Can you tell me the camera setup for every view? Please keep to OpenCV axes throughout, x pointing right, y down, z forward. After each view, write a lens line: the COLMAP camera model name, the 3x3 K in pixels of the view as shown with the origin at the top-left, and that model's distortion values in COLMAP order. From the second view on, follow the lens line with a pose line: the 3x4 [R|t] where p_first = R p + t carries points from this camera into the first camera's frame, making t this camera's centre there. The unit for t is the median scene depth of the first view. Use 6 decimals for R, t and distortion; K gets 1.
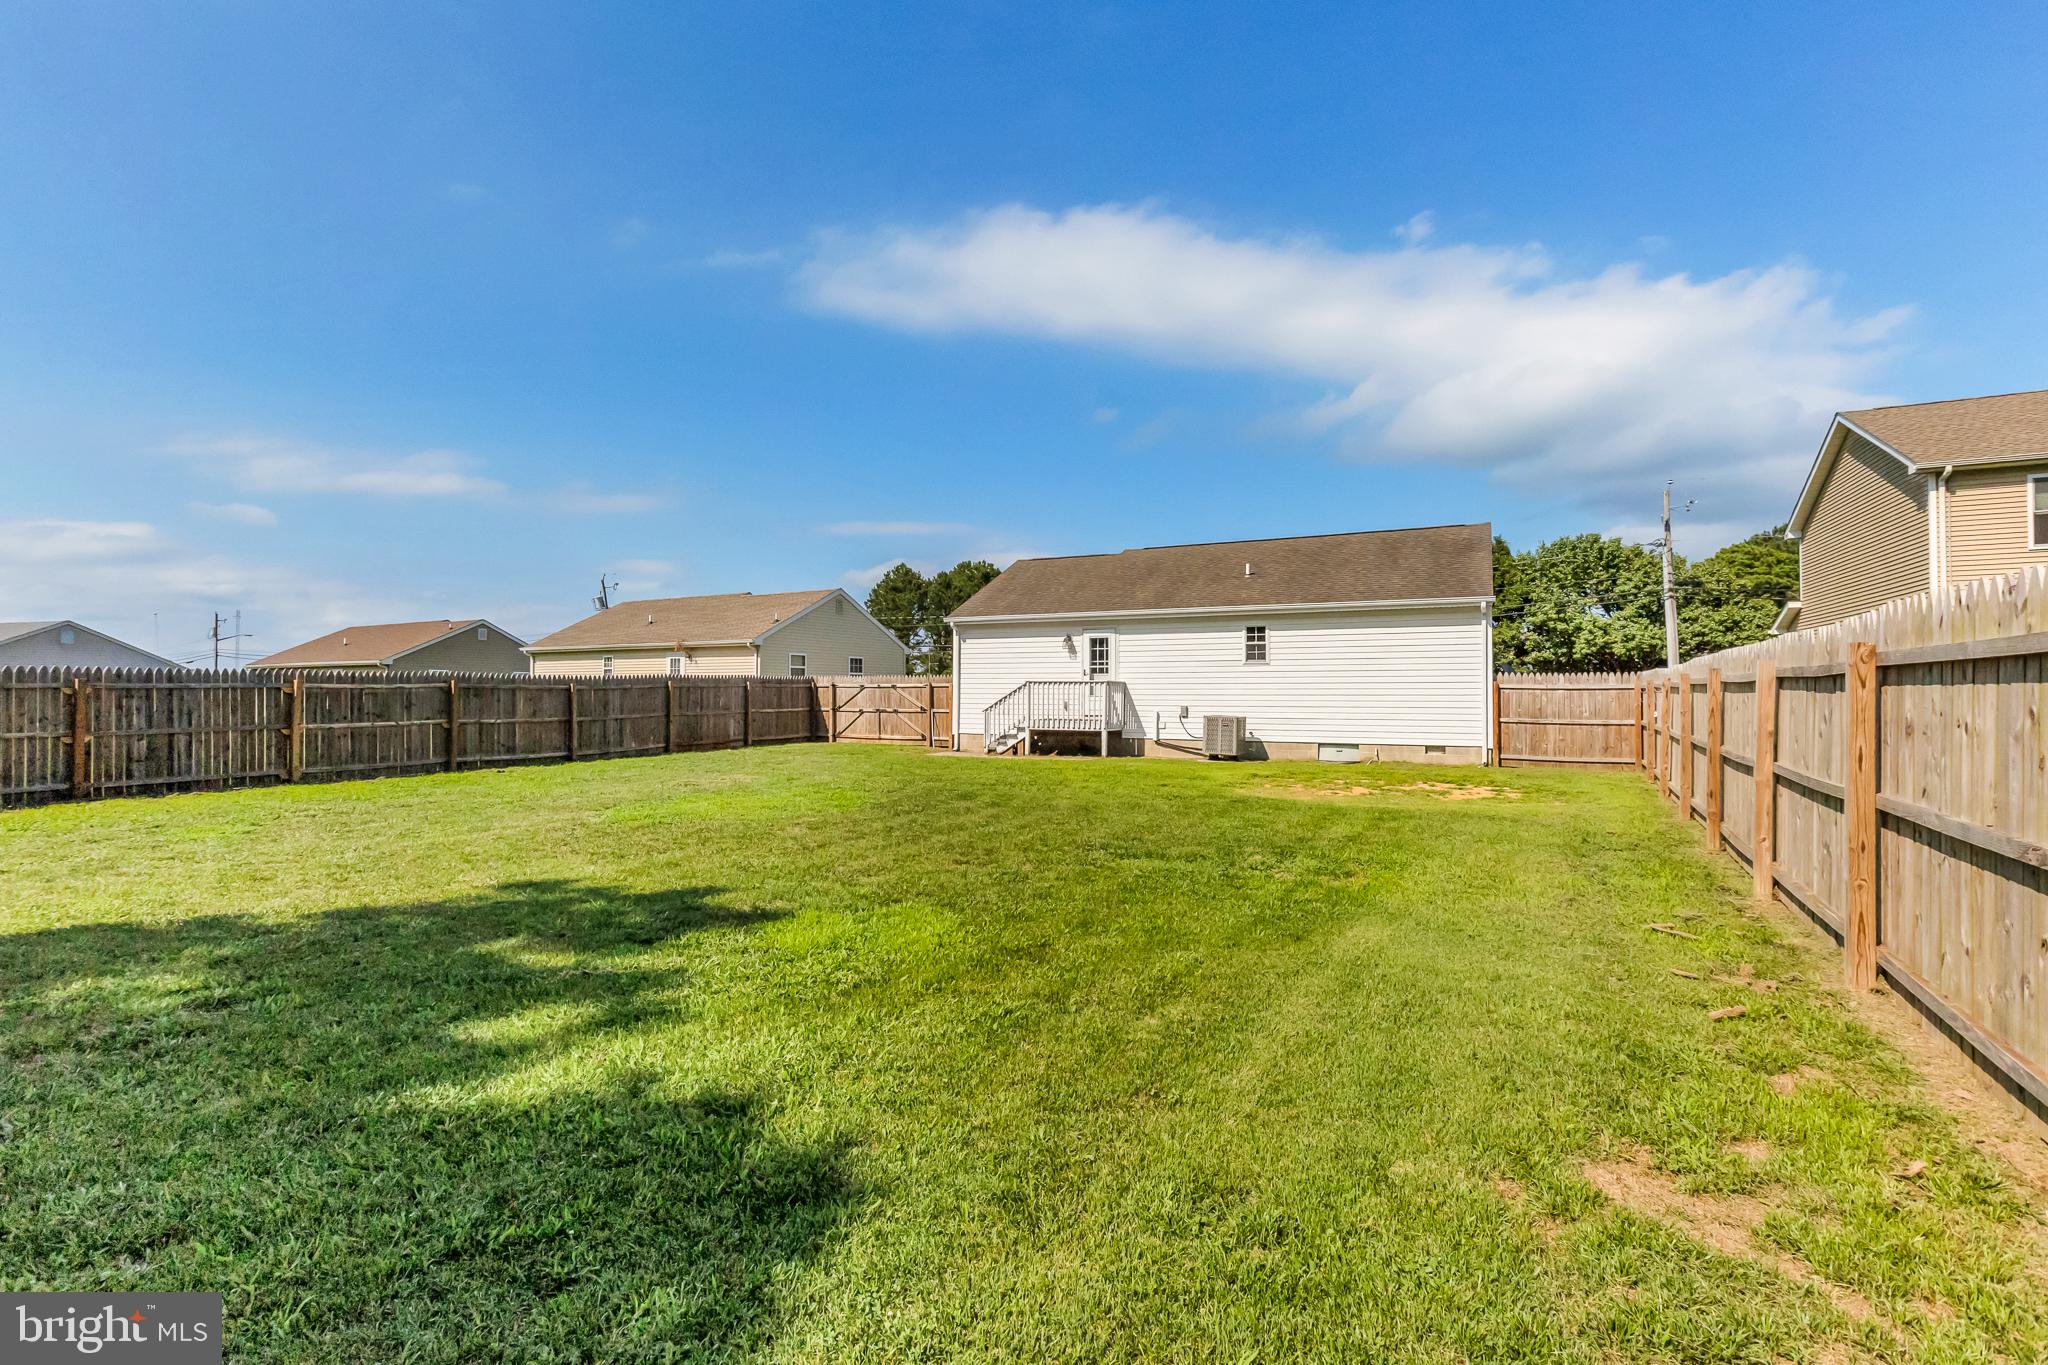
lens RADIAL K [[968.7, 0, 1054.2], [0, 968.7, 691.9], [0, 0, 1]] dist [0.027573, 0.000108]
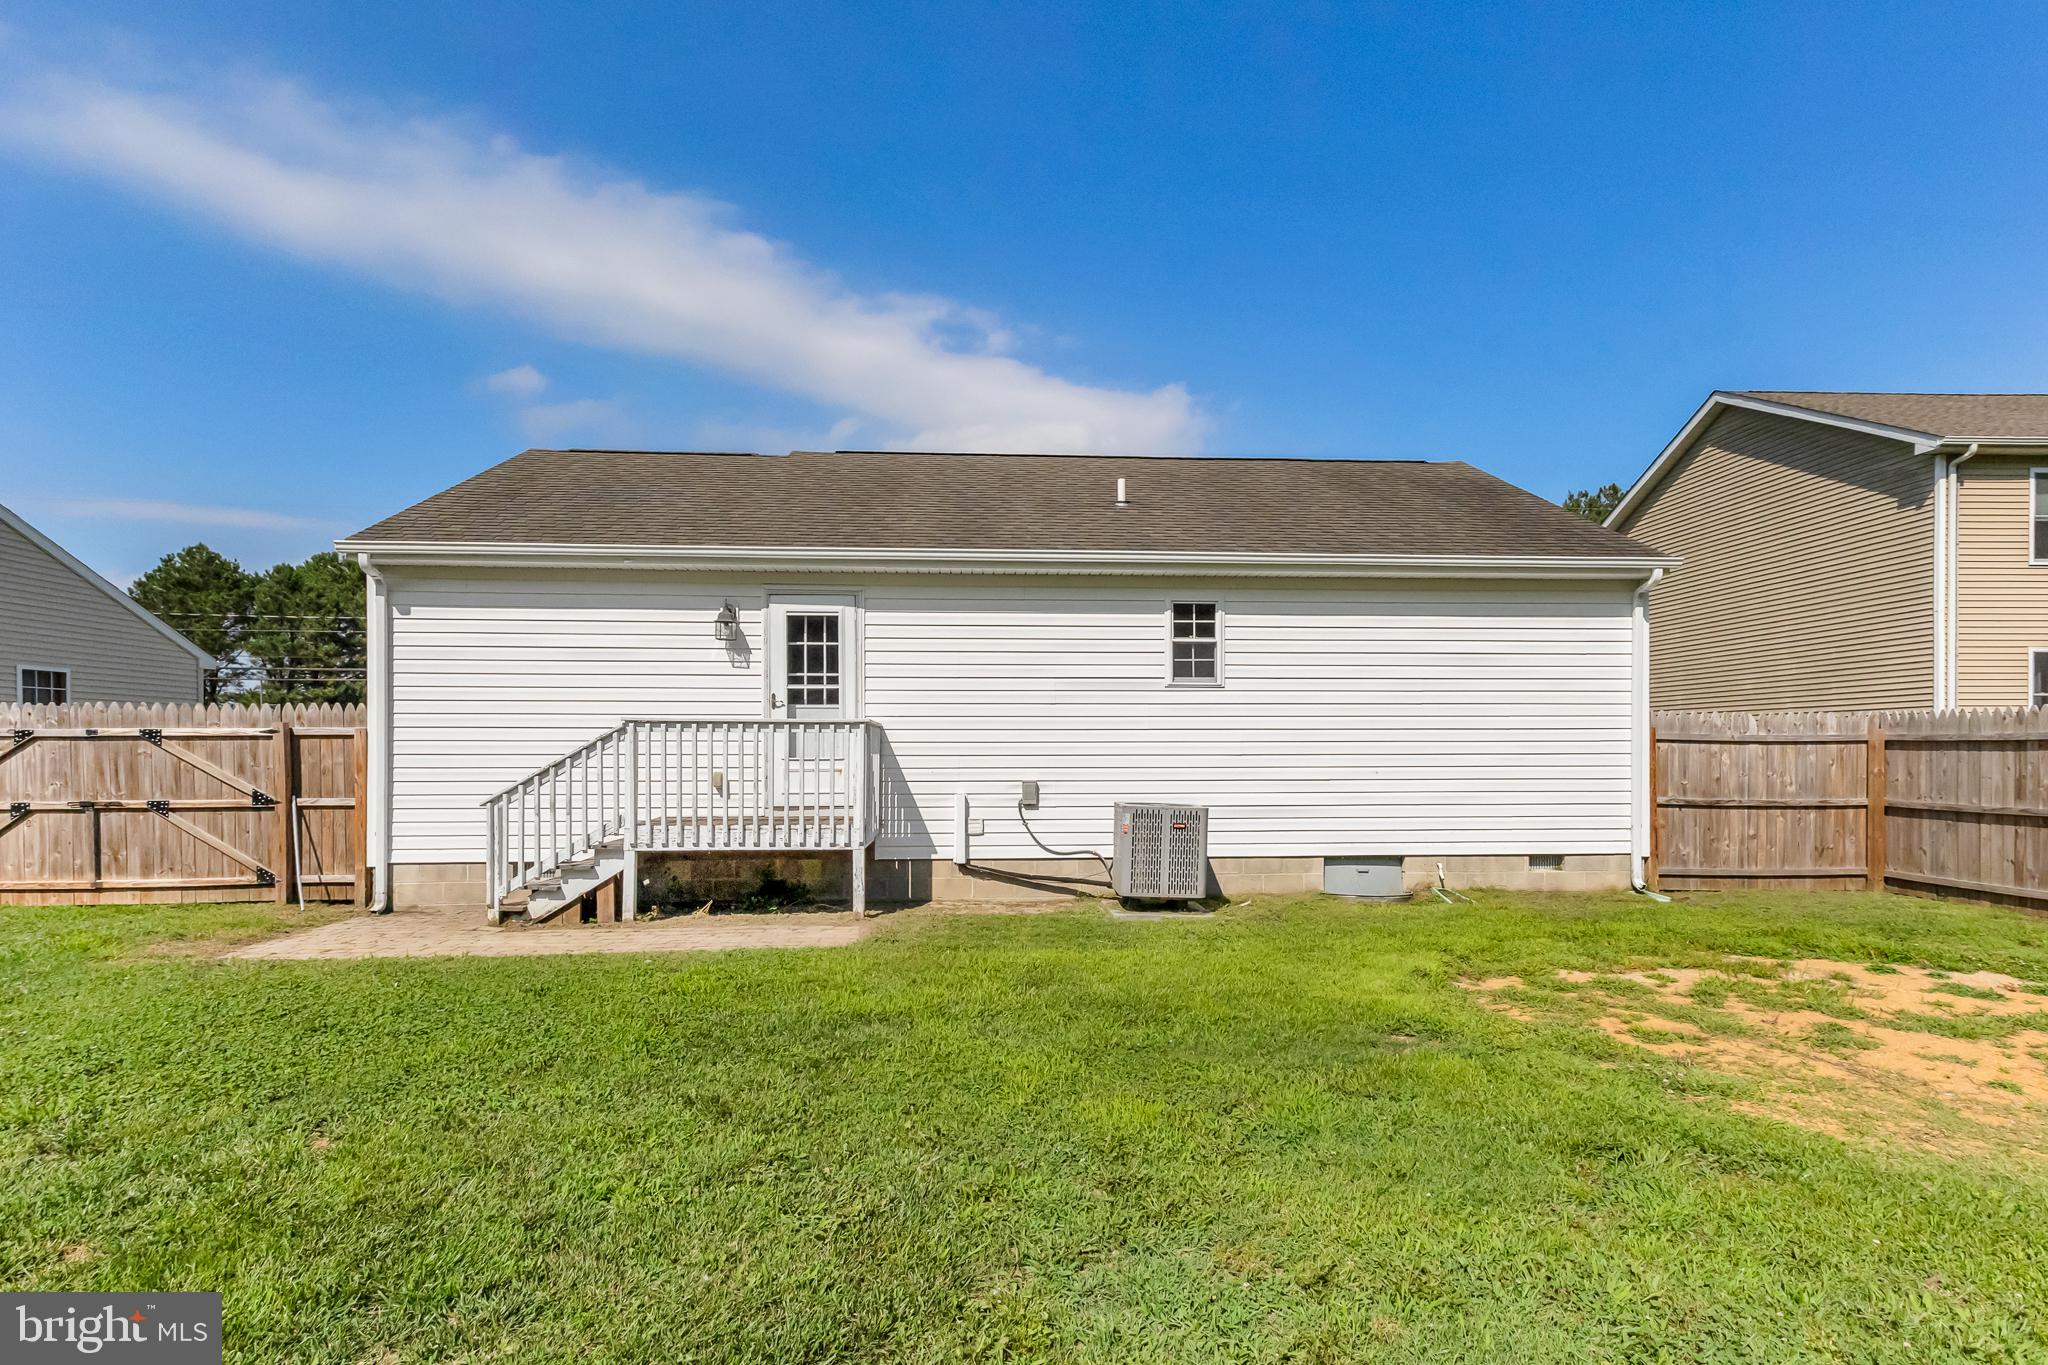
lens RADIAL K [[1021.1, 0, 1046.5], [0, 1021.1, 765.0], [0, 0, 1]] dist [0.028326, -0.000340]
pose [[0.866114, -0.008159, 0.499780, -0.084375], [0.002364, 0.999922, 0.012227, 0.001656], [-0.499841, -0.009408, 0.866066, 0.583258]]
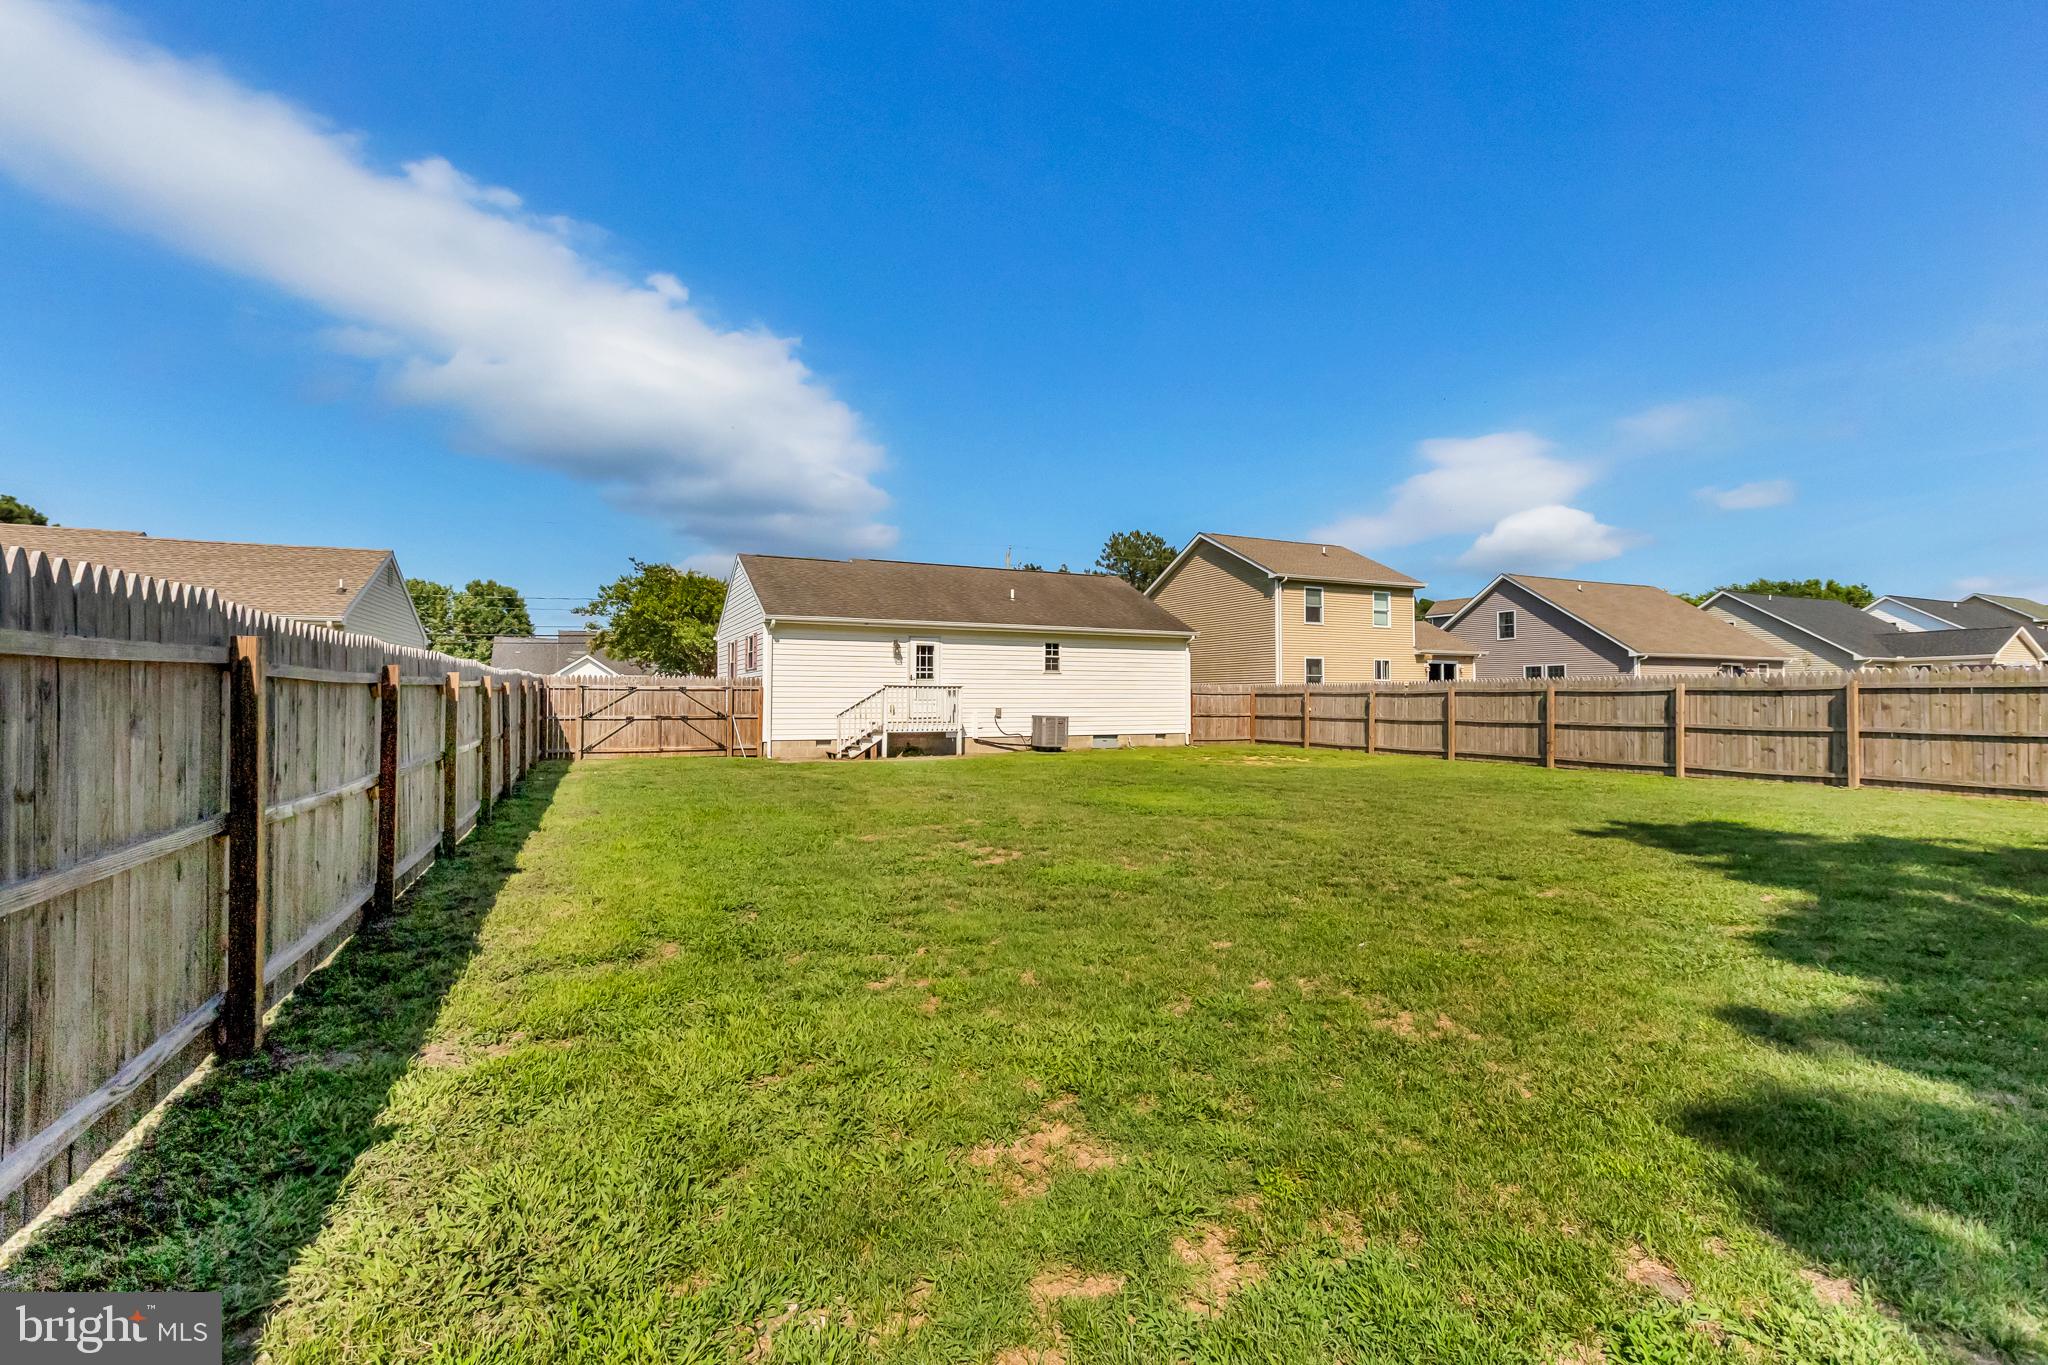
lens RADIAL K [[933.9, 0, 1024.0], [0, 933.9, 682.5], [0, 0, 1]] dist [0.026290, 0.000086]
pose [[0.596364, 0.012727, 0.802613, -0.725101], [-0.000944, 0.999885, -0.015153, 0.000900], [-0.802713, 0.008280, 0.596308, 0.296690]]
